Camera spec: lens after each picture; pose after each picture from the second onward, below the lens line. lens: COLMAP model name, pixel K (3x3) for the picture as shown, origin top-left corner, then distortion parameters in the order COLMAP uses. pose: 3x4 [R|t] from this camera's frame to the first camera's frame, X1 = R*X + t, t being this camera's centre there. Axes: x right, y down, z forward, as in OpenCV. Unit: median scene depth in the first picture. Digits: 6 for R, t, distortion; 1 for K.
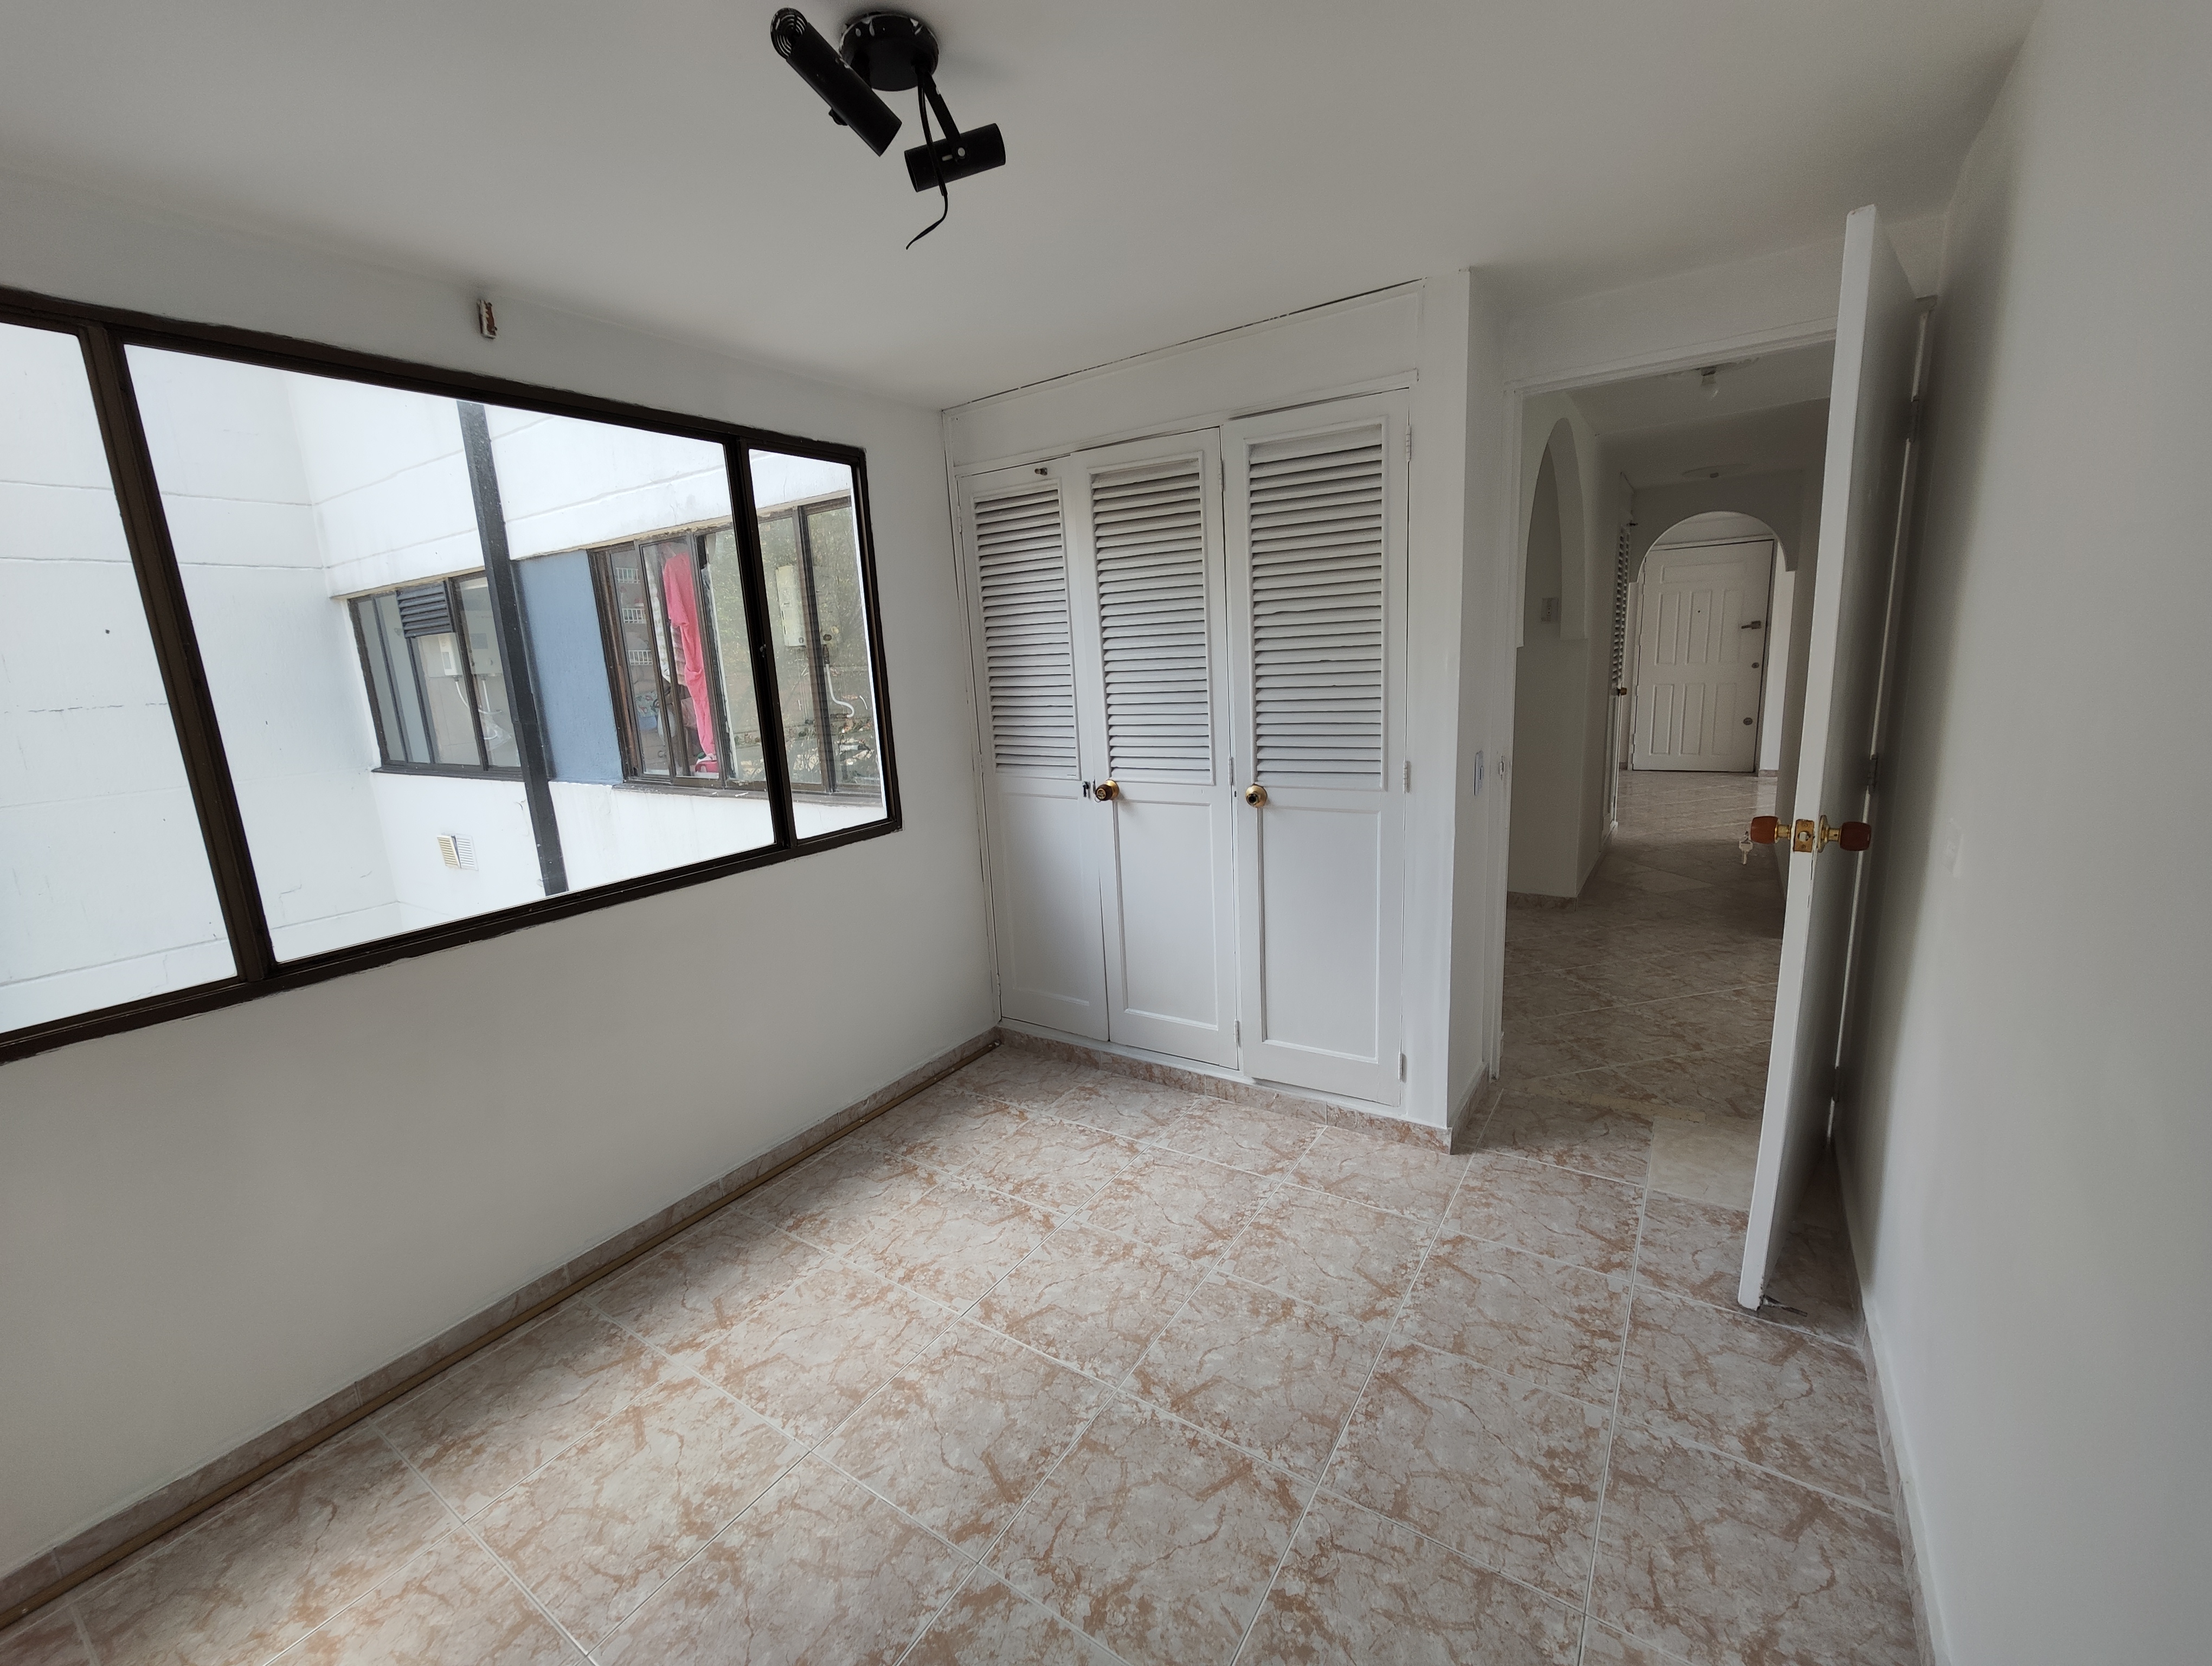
lens RADIAL K [[915.3, 0, 1098.7], [0, 915.3, 835.3], [0, 0, 1]] dist [-0.012727, 0.008623]
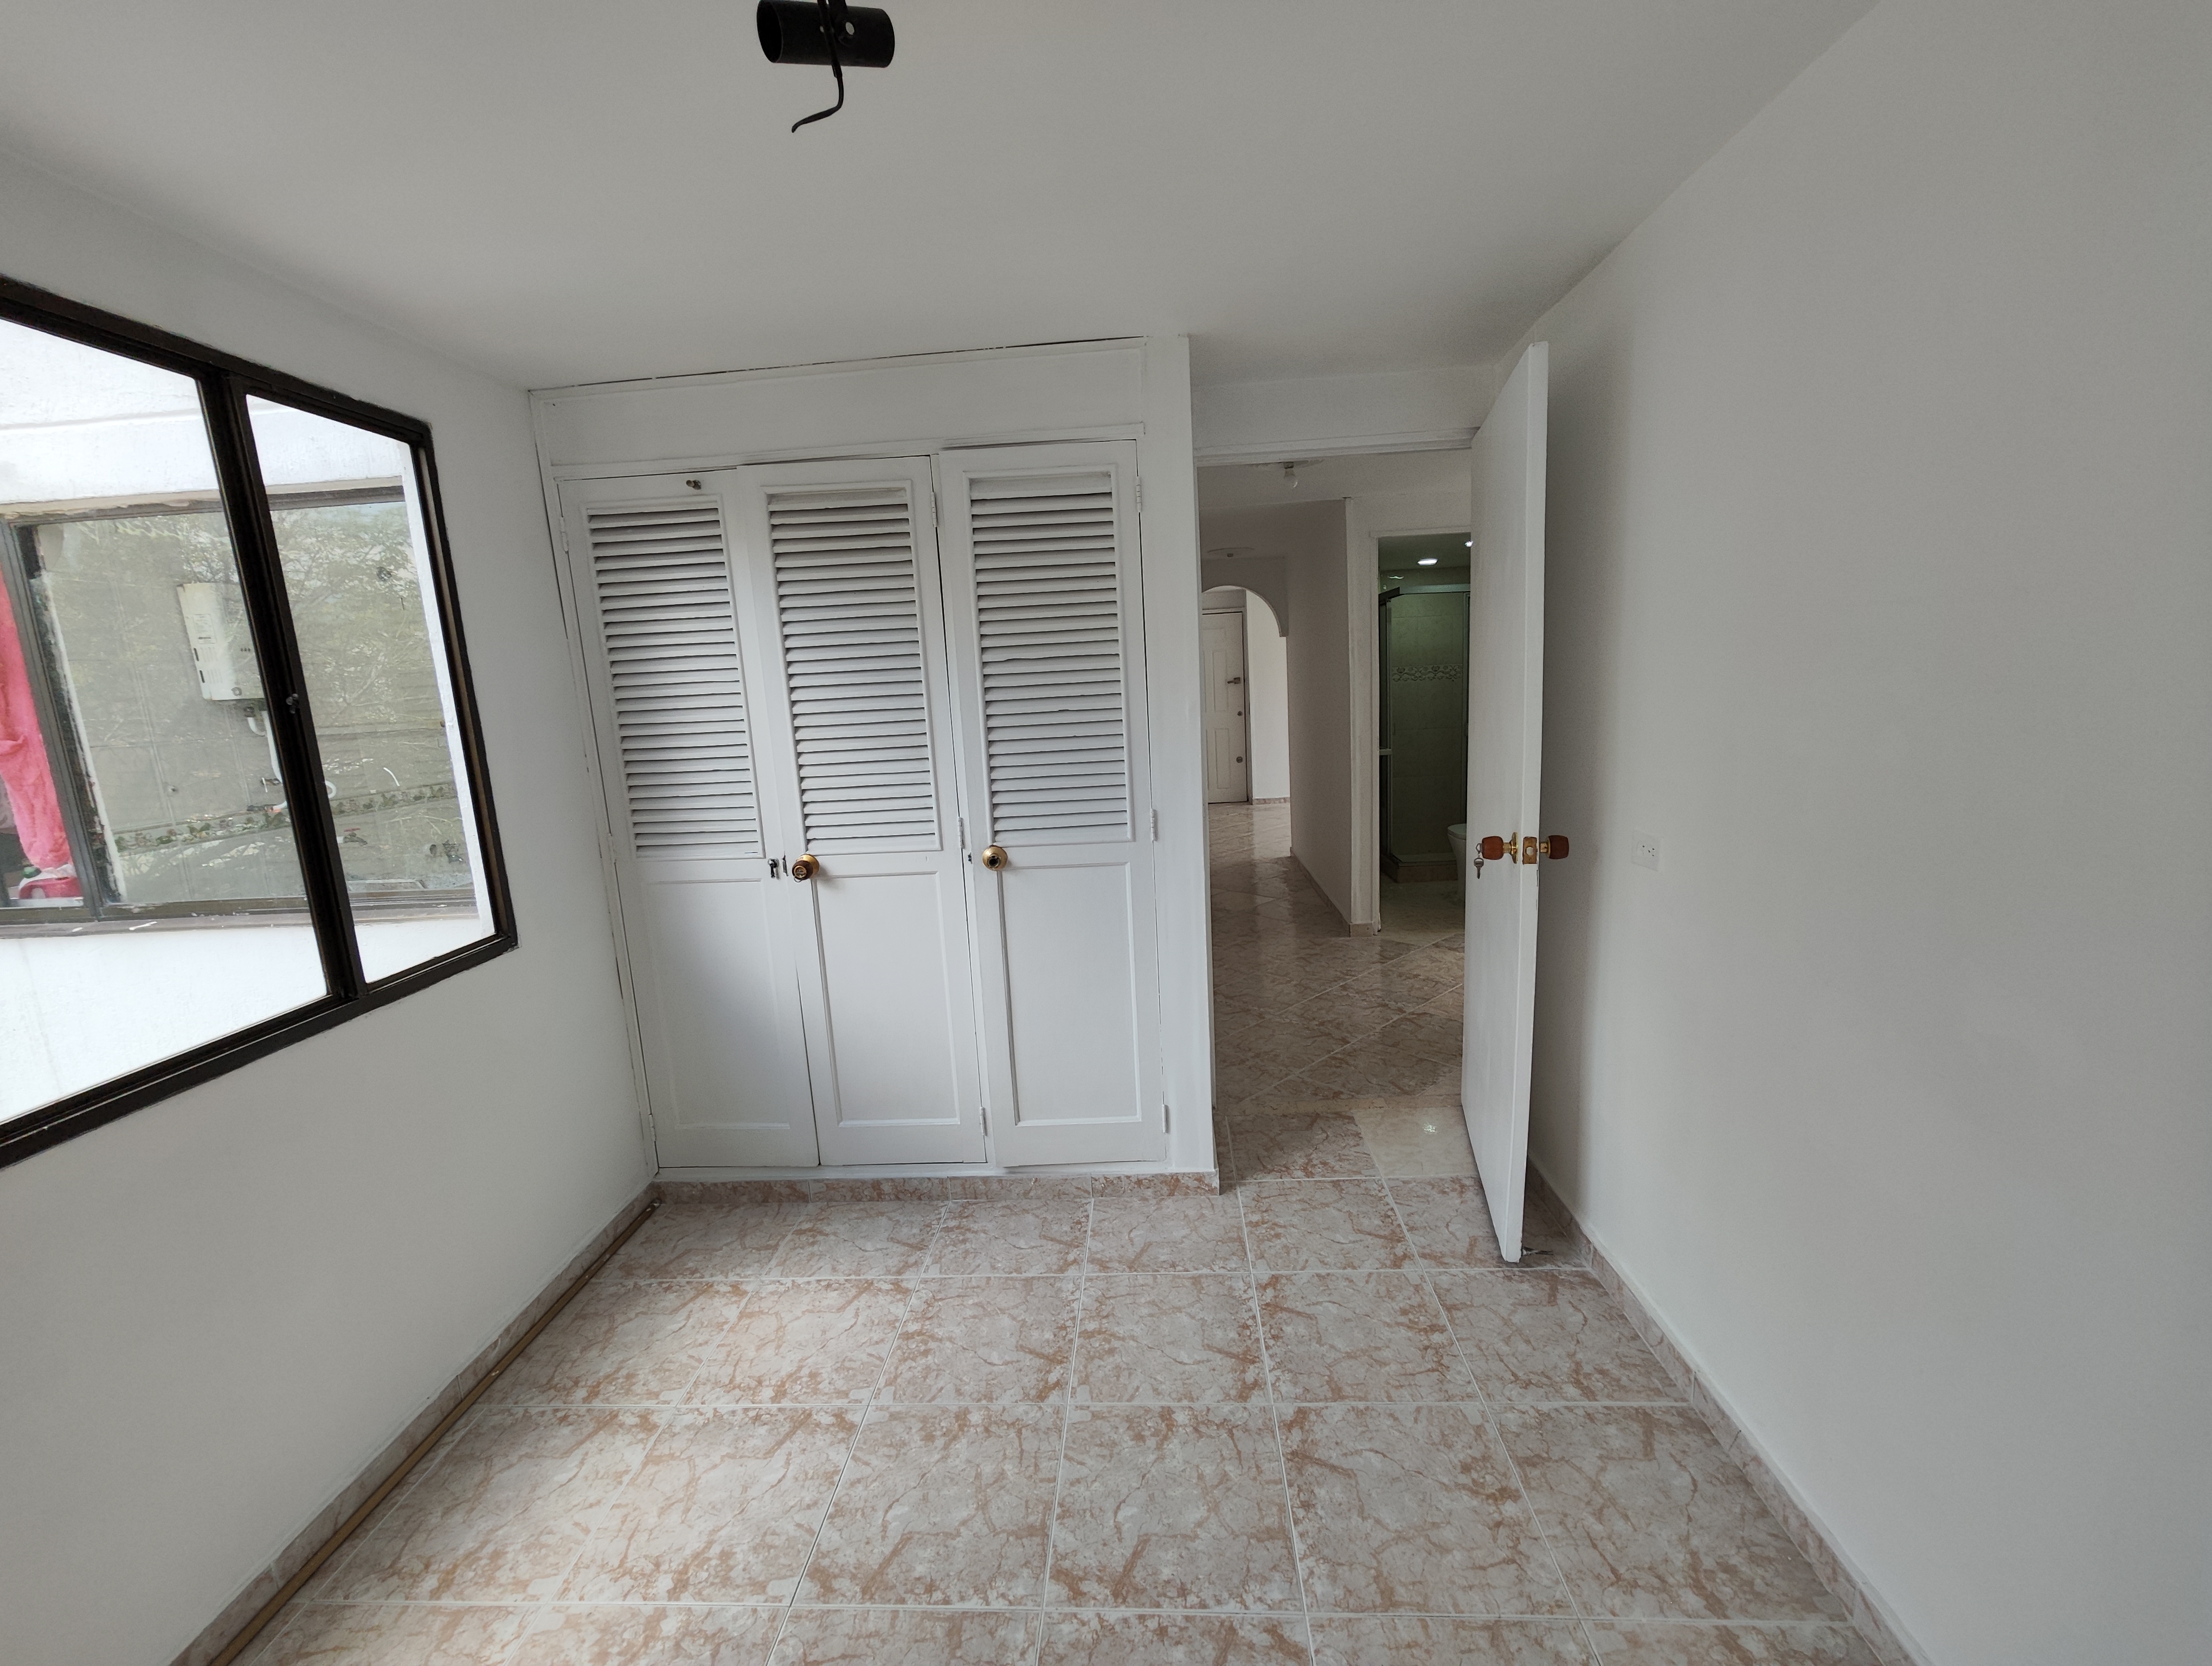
lens RADIAL K [[915.3, 0, 1098.7], [0, 915.3, 835.3], [0, 0, 1]] dist [-0.012727, 0.008623]
pose [[0.863639, -0.076809, 0.498225, -0.209746], [0.106072, 0.993886, -0.030646, -0.028767], [-0.492825, 0.079315, 0.866506, 0.167830]]
